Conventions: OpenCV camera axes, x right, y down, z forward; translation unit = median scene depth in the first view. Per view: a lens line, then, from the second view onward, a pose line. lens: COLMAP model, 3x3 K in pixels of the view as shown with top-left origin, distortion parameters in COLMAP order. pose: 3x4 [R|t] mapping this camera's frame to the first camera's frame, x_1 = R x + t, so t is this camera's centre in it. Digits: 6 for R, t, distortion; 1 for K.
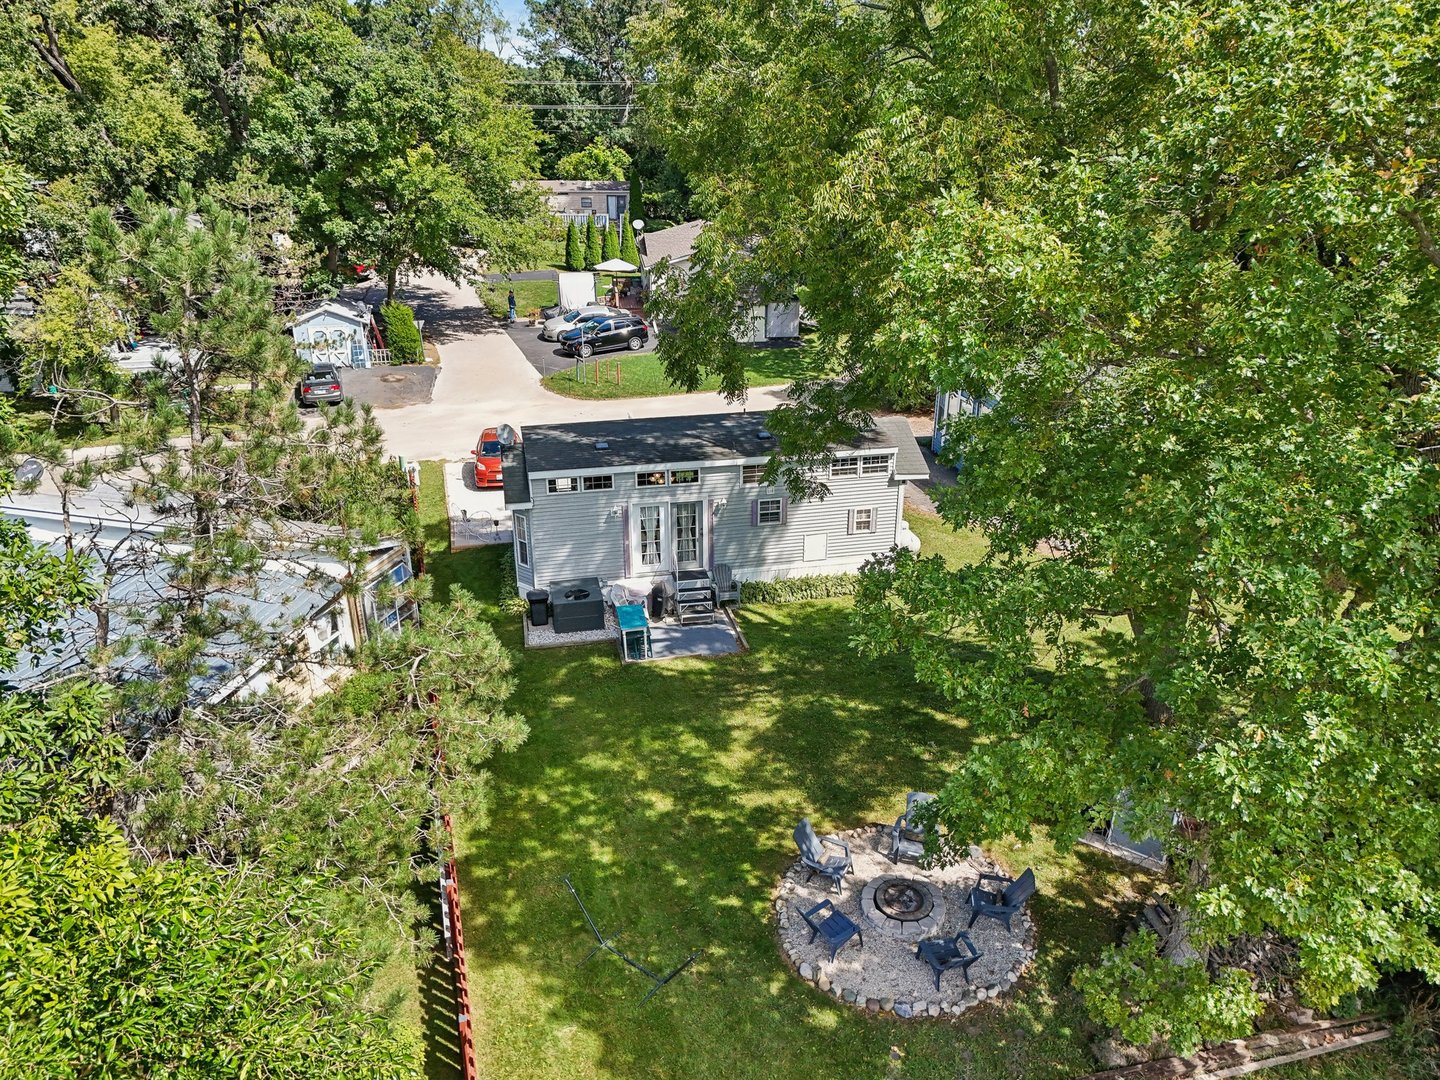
lens RADIAL K [[1015.4, 0, 720.0], [0, 1015.4, 540.0], [0, 0, 1]] dist [0.003604, 0.002223]
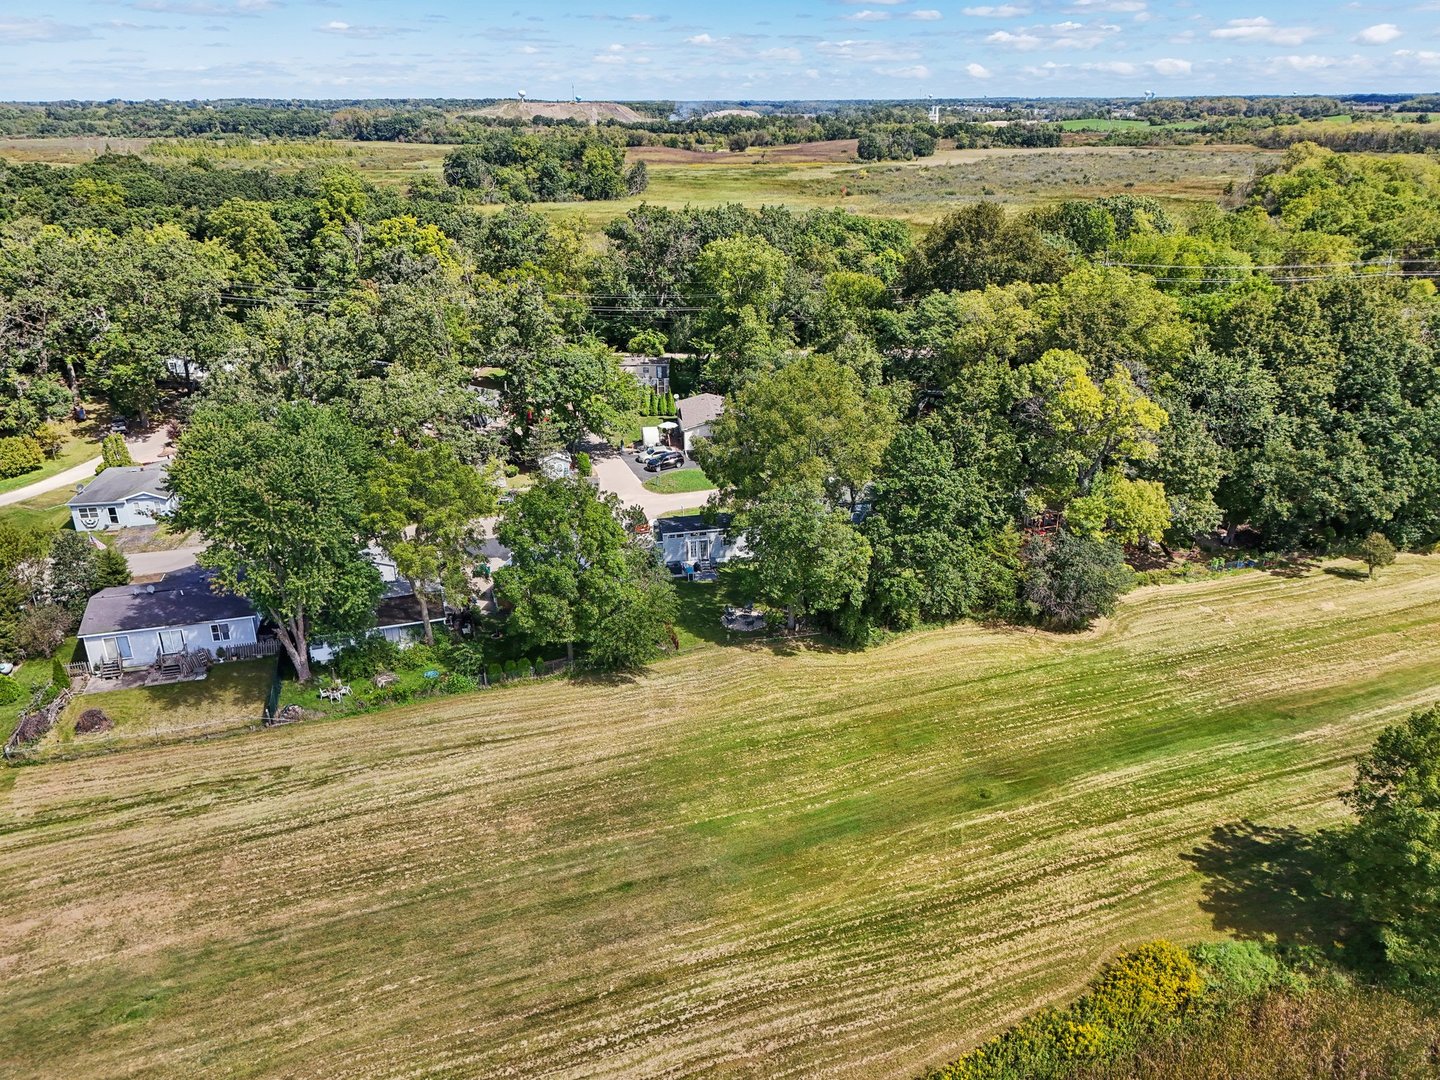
lens RADIAL K [[1015.4, 0, 720.0], [0, 1015.4, 540.0], [0, 0, 1]] dist [0.003604, 0.002223]
pose [[0.999980, -0.004283, -0.004569, 0.024828], [0.004279, 0.999990, -0.001016, -0.019827], [0.004573, 0.000996, 0.999989, -1.524781]]
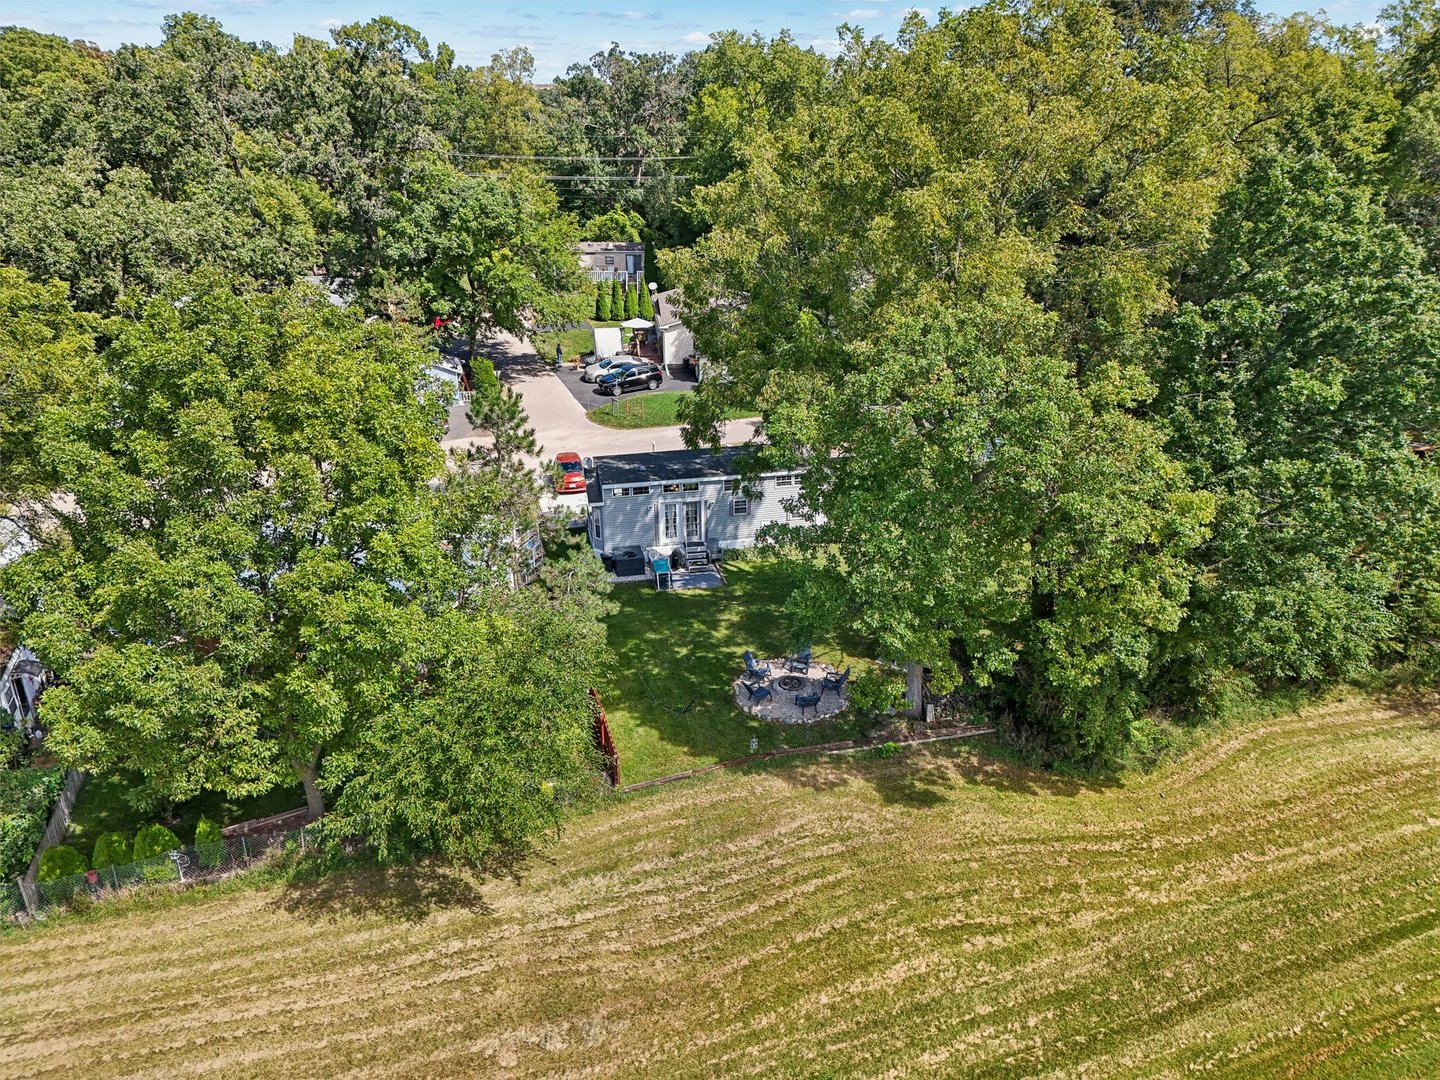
lens RADIAL K [[1005.7, 0, 720.0], [0, 1005.7, 540.0], [0, 0, 1]] dist [0.008647, 0.000428]
pose [[0.999987, -0.003756, -0.003374, 0.011278], [0.003763, 0.999991, 0.002121, 0.013487], [0.003366, -0.002134, 0.999992, -0.393125]]
